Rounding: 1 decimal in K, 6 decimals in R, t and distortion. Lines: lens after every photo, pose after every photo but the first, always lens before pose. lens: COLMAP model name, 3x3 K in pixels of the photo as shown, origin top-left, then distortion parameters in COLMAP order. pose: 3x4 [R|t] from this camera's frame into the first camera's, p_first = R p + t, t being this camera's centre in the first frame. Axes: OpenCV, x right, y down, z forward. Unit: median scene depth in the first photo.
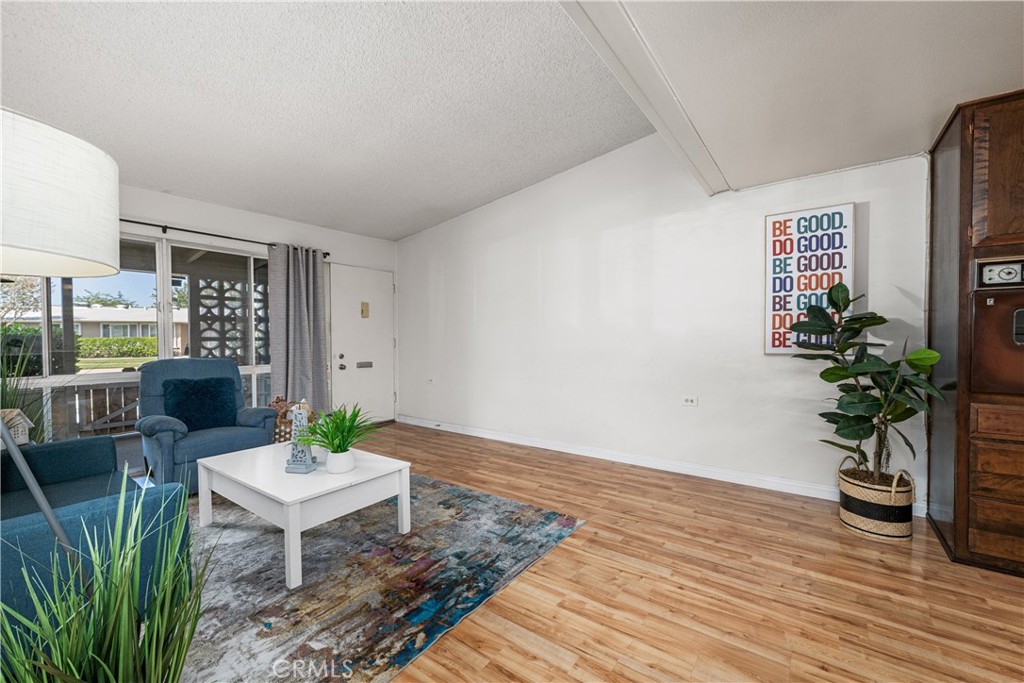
lens RADIAL K [[413.9, 0, 513.3], [0, 413.9, 346.6], [0, 0, 1]] dist [-0.000079, 0.000197]
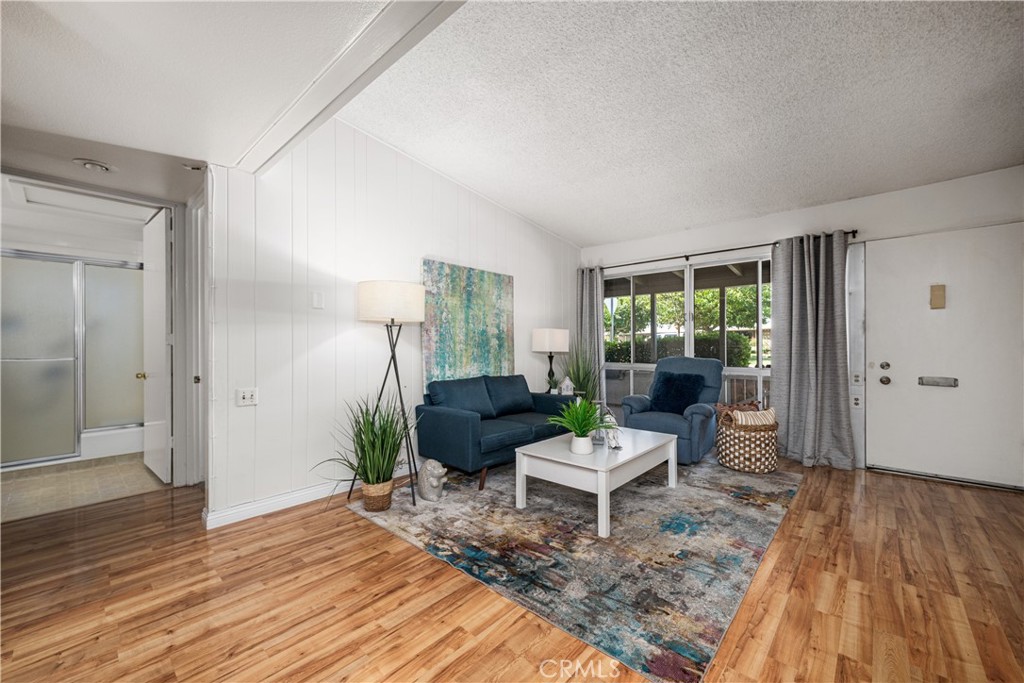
lens RADIAL K [[404.5, 0, 511.8], [0, 404.5, 342.8], [0, 0, 1]] dist [0.000184, 0.000080]
pose [[-0.099903, 0.006337, -0.994977, 0.654534], [-0.016973, 0.999823, 0.008073, -0.020780], [0.994852, 0.017694, -0.099778, 0.777595]]
